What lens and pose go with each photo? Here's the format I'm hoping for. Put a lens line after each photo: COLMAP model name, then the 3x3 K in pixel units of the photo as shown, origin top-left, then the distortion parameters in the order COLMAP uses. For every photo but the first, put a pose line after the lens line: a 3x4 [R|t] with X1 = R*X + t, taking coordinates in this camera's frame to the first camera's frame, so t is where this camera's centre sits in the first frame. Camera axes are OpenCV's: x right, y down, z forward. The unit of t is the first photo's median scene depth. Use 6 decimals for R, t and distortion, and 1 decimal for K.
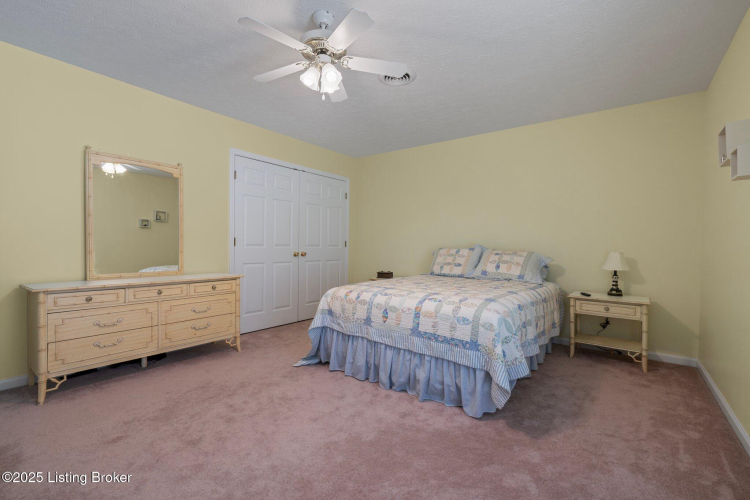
lens RADIAL K [[332.7, 0, 375.0], [0, 332.7, 250.0], [0, 0, 1]] dist [0.000191, 0.000033]
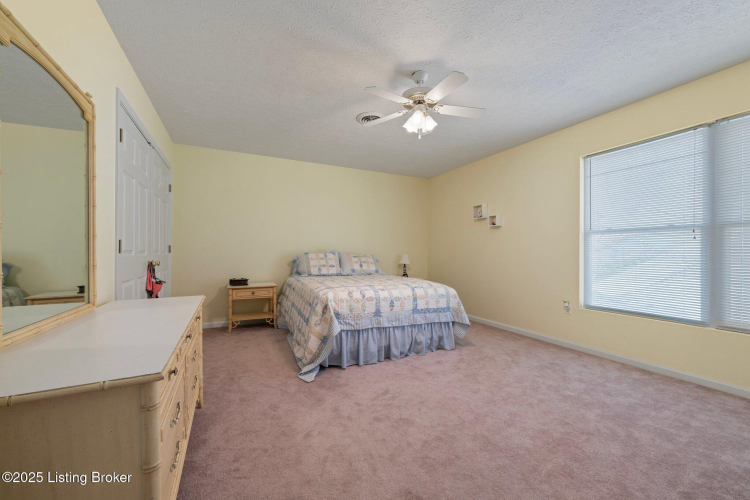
lens RADIAL K [[294.7, 0, 375.0], [0, 294.7, 250.0], [0, 0, 1]] dist [-0.000263, 0.000007]
pose [[0.453846, -0.001886, 0.891078, -1.042582], [0.011275, 0.999930, -0.003626, -0.016318], [-0.891009, 0.011693, 0.453835, 0.534539]]
